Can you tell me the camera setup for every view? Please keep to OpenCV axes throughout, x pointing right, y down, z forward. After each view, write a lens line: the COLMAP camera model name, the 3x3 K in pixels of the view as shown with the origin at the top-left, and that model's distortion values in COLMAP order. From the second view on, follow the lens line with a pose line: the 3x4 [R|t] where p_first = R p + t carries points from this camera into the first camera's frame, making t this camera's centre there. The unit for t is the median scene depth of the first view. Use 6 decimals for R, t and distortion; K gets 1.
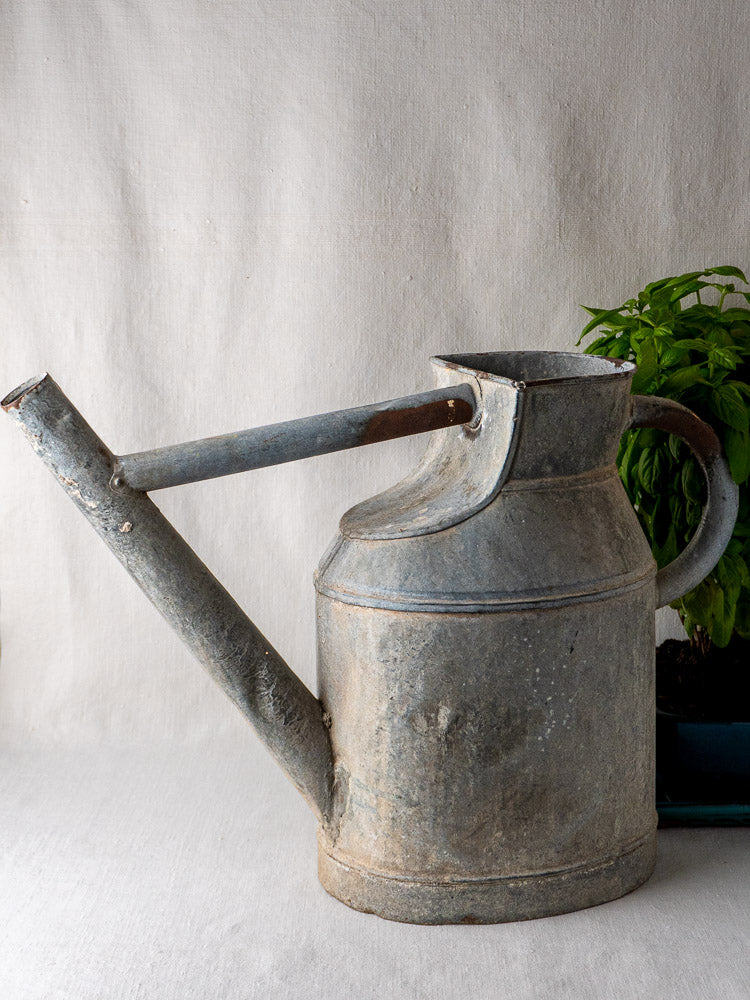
lens RADIAL K [[1702.0, 0, 359.0], [0, 1702.0, 432.2], [0, 0, 1]] dist [0.007171, 0.071456]
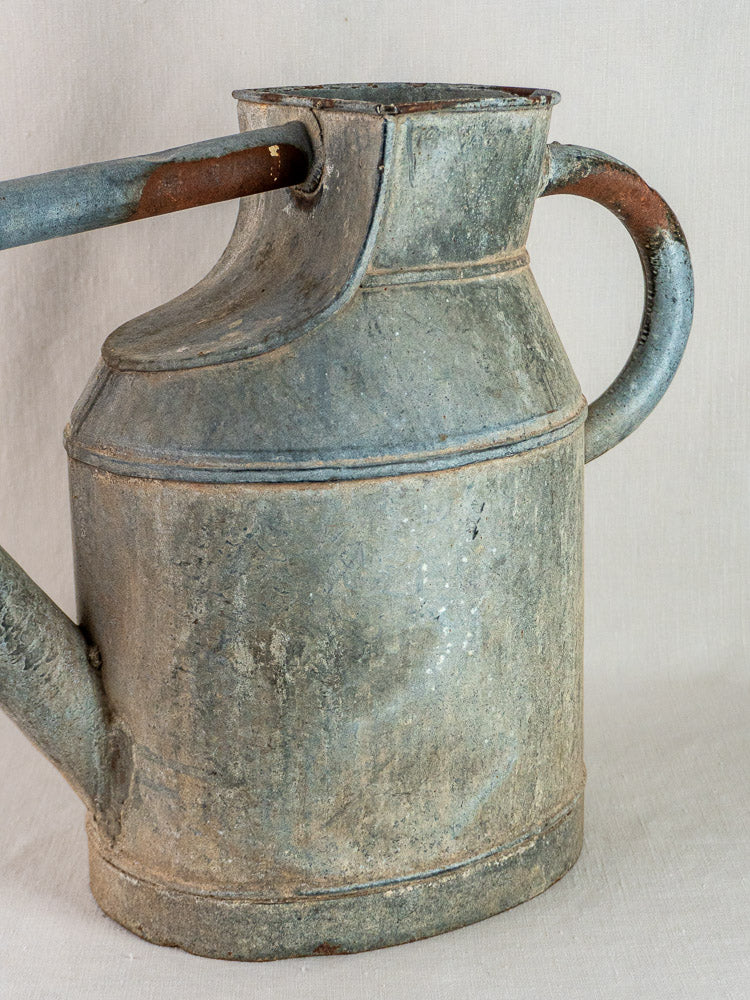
lens RADIAL K [[1725.7, 0, 369.2], [0, 1725.7, 482.9], [0, 0, 1]] dist [0.008090, -0.006618]
pose [[0.990094, -0.037337, 0.135347, -0.001825], [0.023230, 0.994269, 0.104352, 0.039925], [-0.138468, -0.100174, 0.985288, 0.364124]]
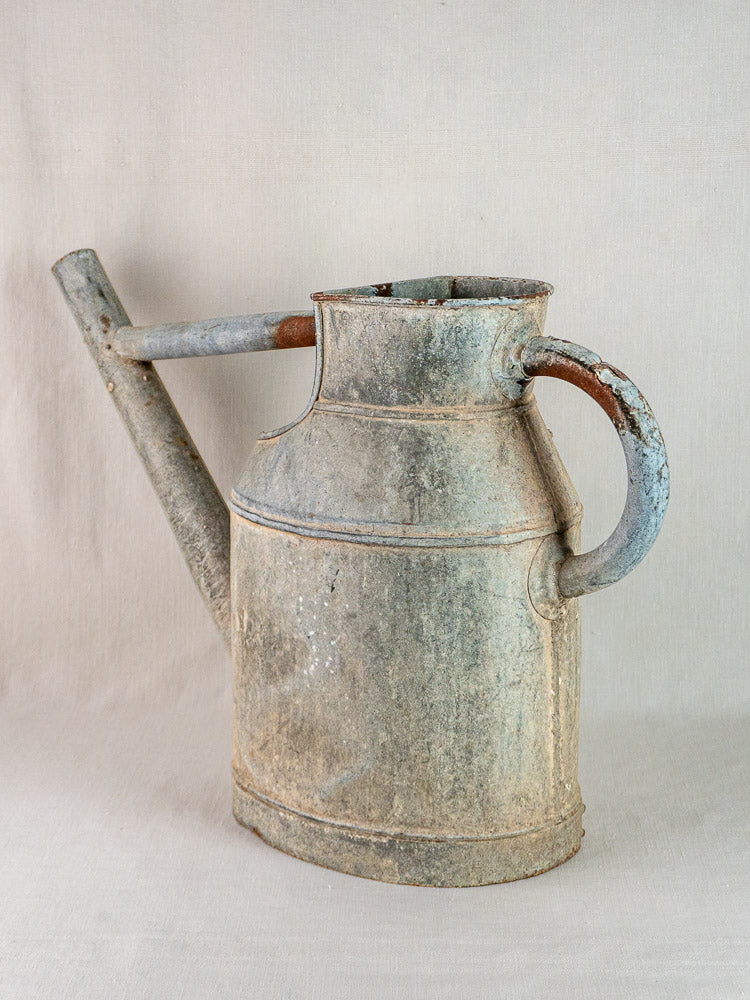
lens RADIAL K [[1720.5, 0, 346.0], [0, 1720.5, 419.3], [0, 0, 1]] dist [0.041774, 0.022553]
pose [[0.512483, 0.151502, -0.845227, 0.902591], [-0.133002, 0.986439, 0.096171, -0.054191], [0.848335, 0.063131, 0.525683, 0.502756]]
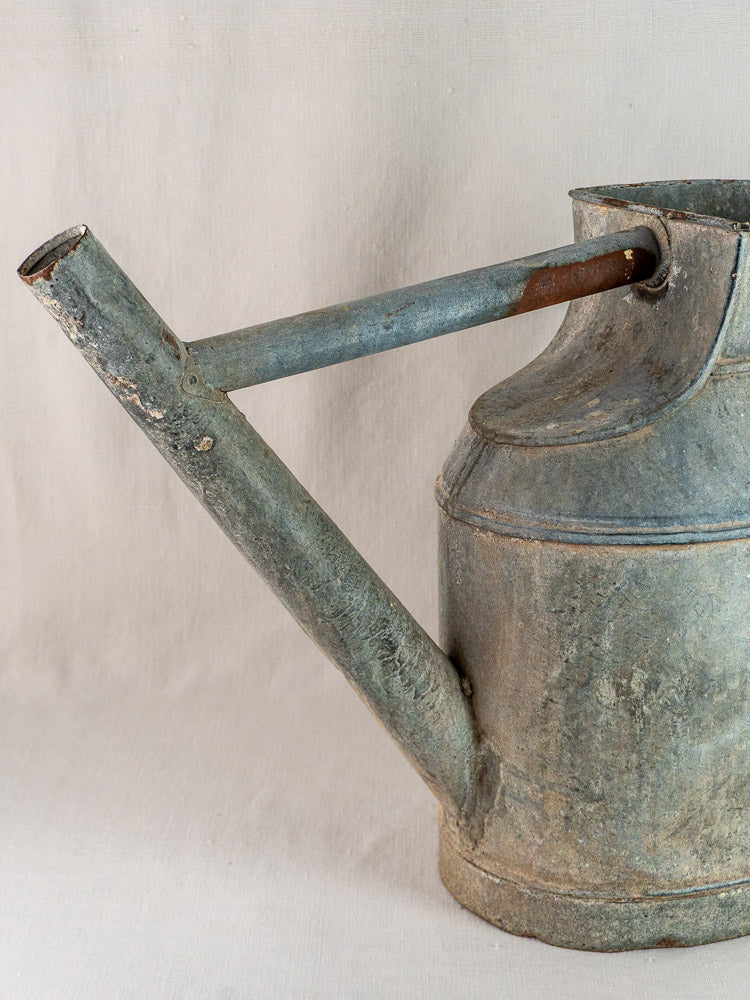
lens RADIAL K [[1702.0, 0, 359.0], [0, 1702.0, 432.2], [0, 0, 1]] dist [0.007171, 0.071456]
pose [[0.995752, -0.033467, 0.085779, -0.128464], [0.024993, 0.994870, 0.098026, -0.015827], [-0.088619, -0.095466, 0.991480, 0.286198]]
